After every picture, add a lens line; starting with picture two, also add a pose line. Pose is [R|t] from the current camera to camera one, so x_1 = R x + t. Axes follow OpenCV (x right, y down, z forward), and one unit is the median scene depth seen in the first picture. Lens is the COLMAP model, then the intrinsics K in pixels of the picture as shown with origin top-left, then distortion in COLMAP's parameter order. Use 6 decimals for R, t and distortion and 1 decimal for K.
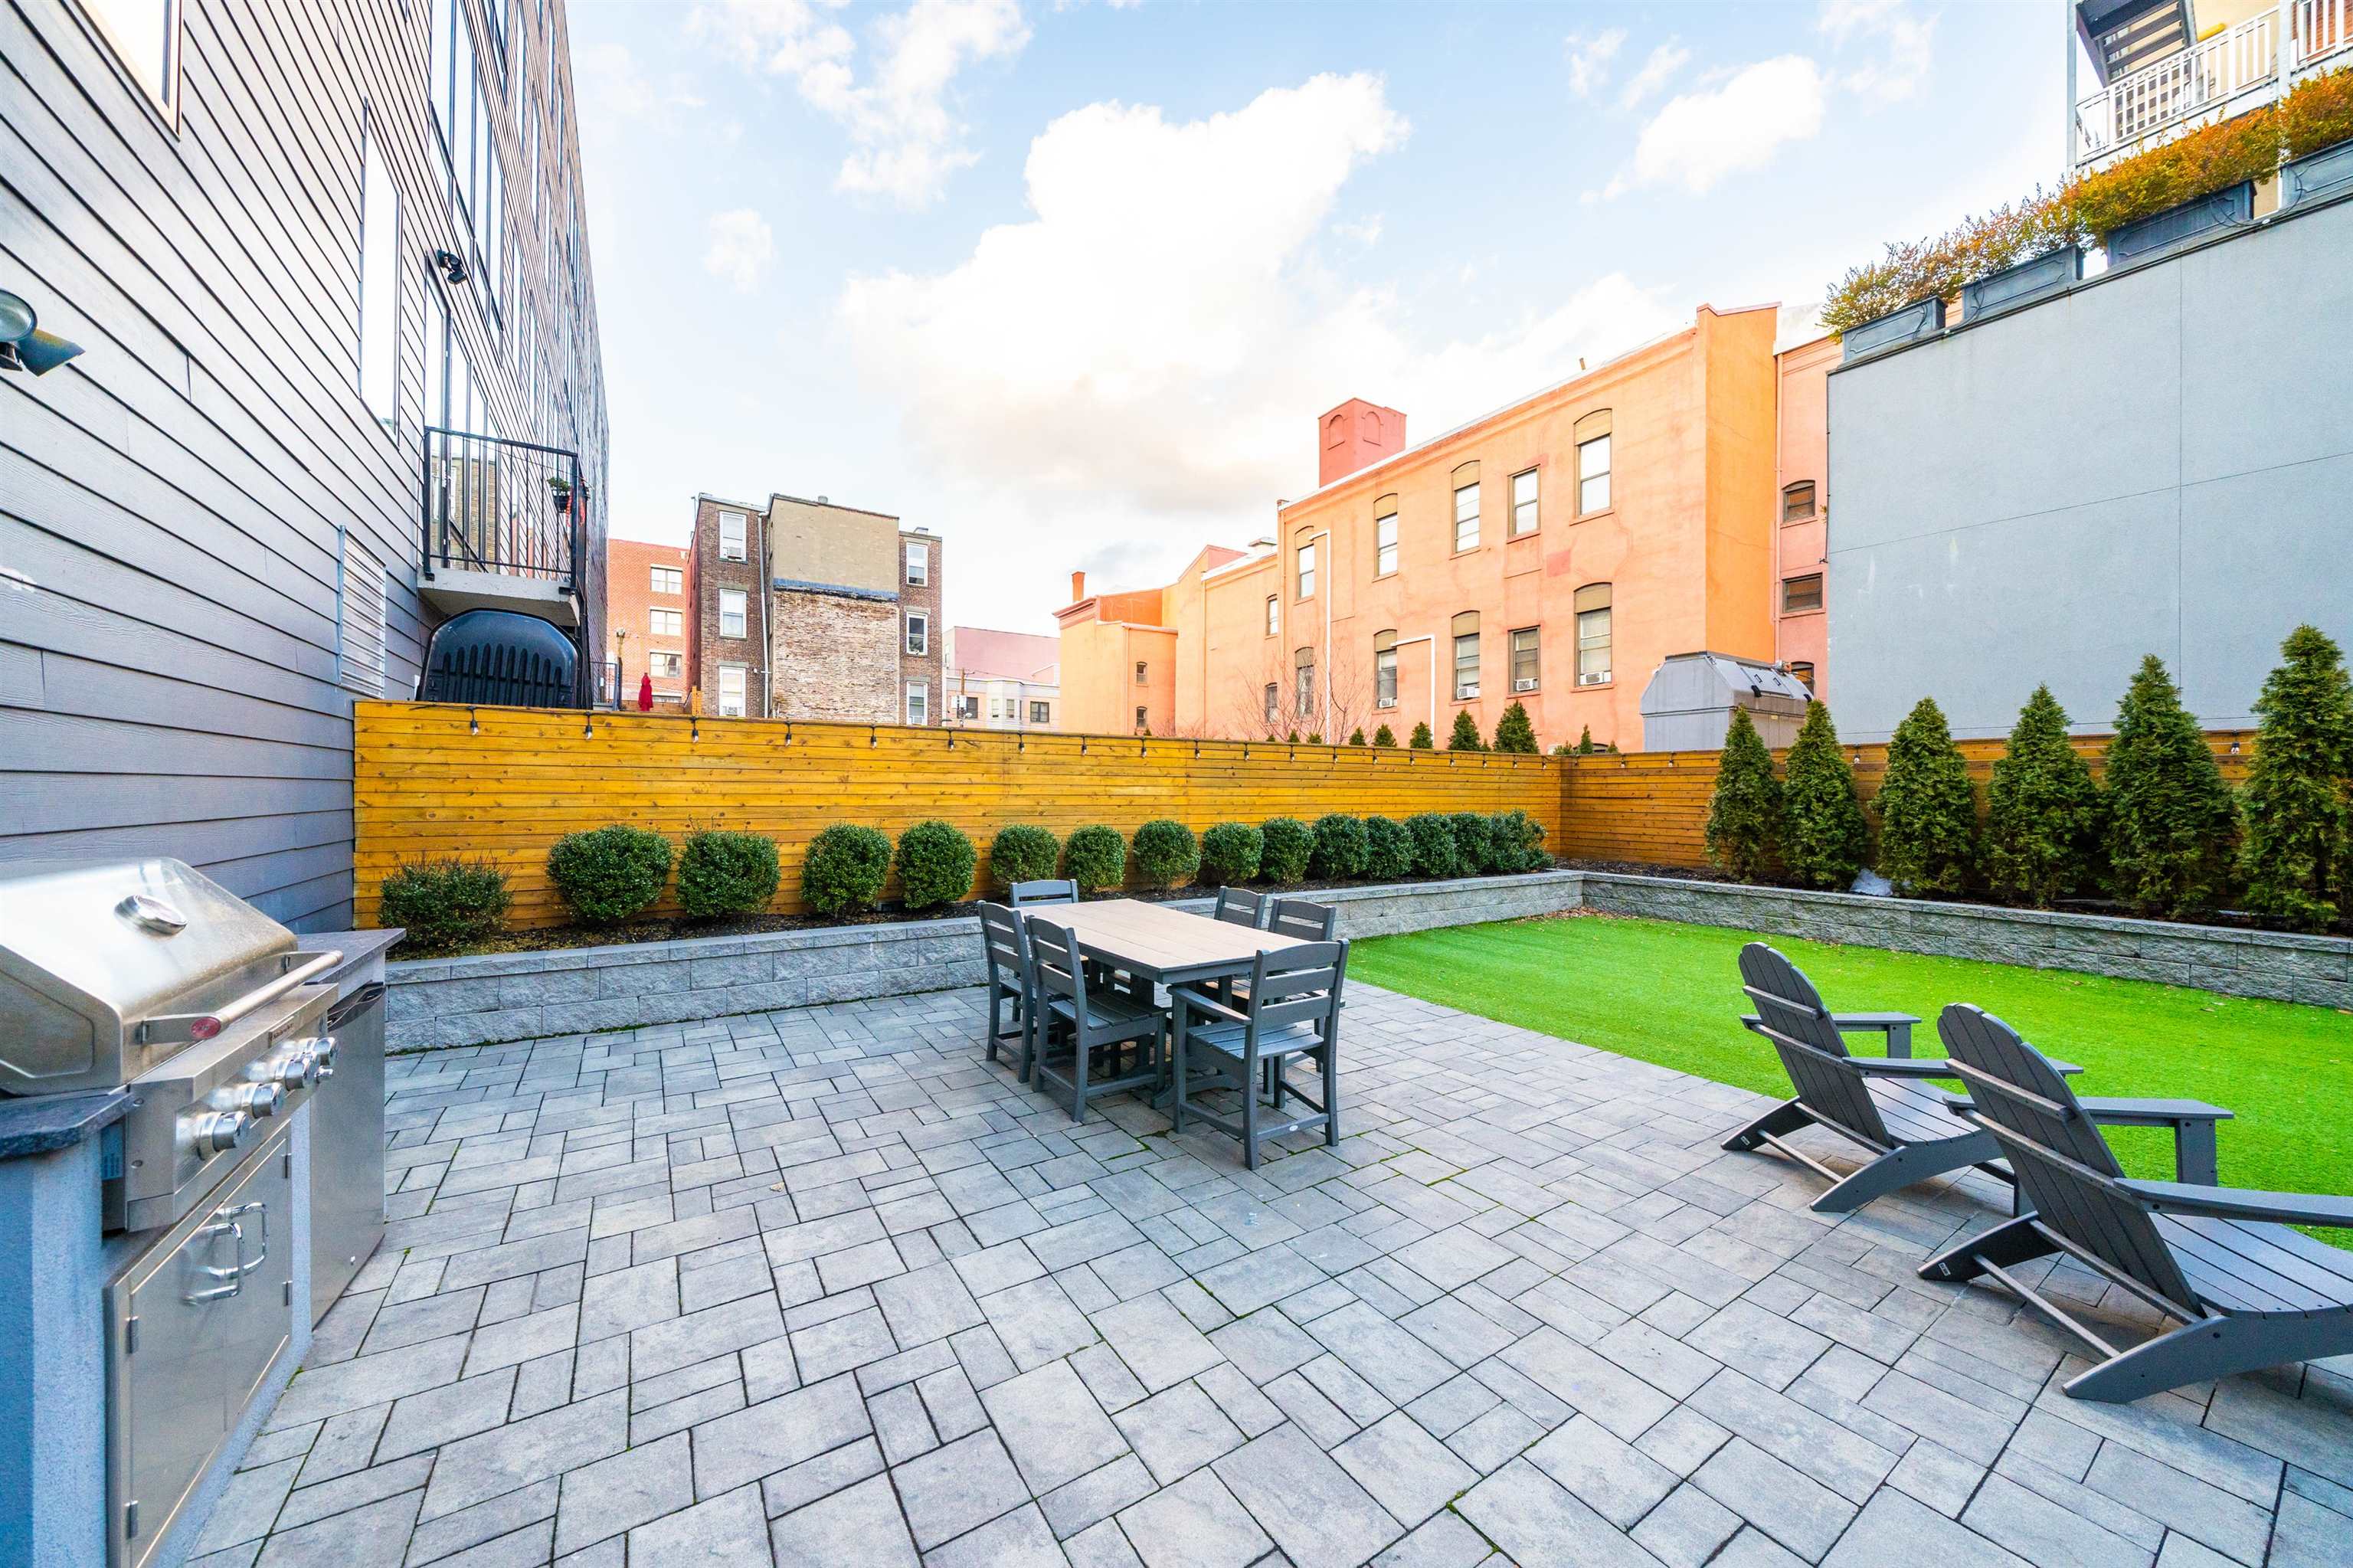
lens RADIAL K [[813.0, 0, 1175.5], [0, 813.0, 790.1], [0, 0, 1]] dist [-0.007024, 0.000071]
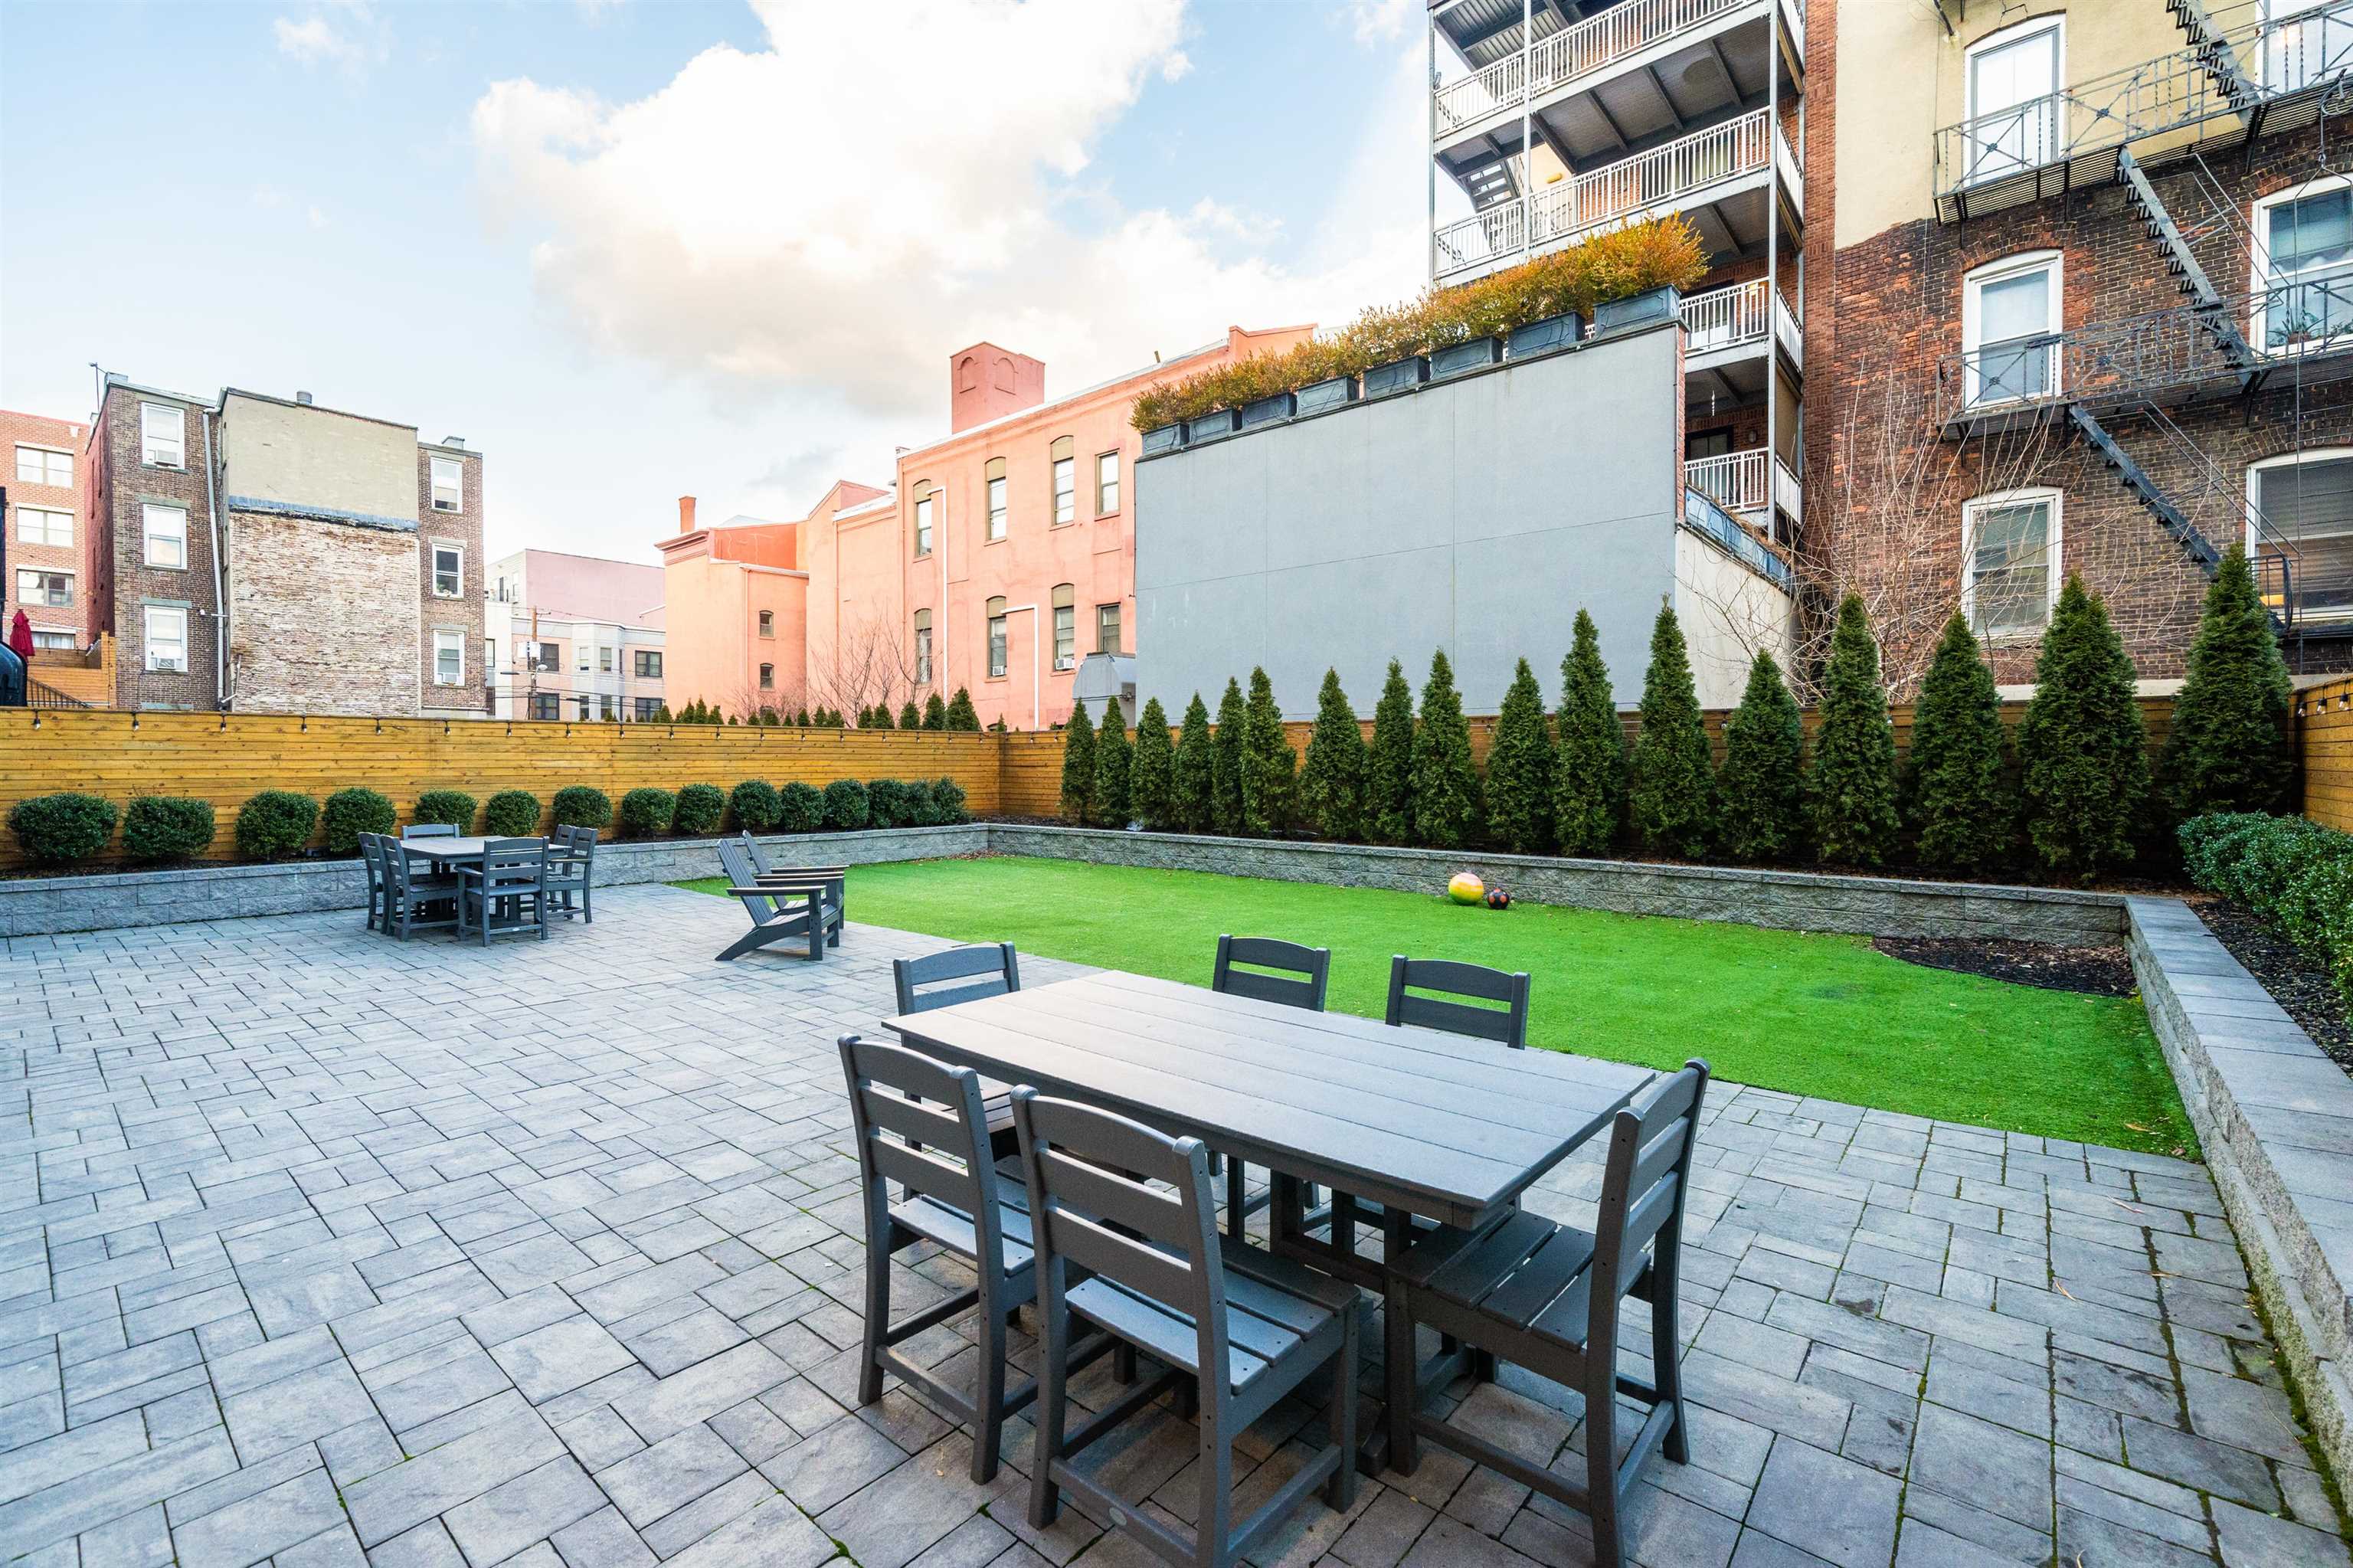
lens RADIAL K [[1009.1, 0, 1180.1], [0, 1009.1, 771.6], [0, 0, 1]] dist [-0.003679, 0.000047]
pose [[0.958490, -0.010231, 0.284941, 0.142402], [0.007017, 0.999900, 0.012297, 0.000078], [-0.285039, -0.009787, 0.958466, -0.262873]]
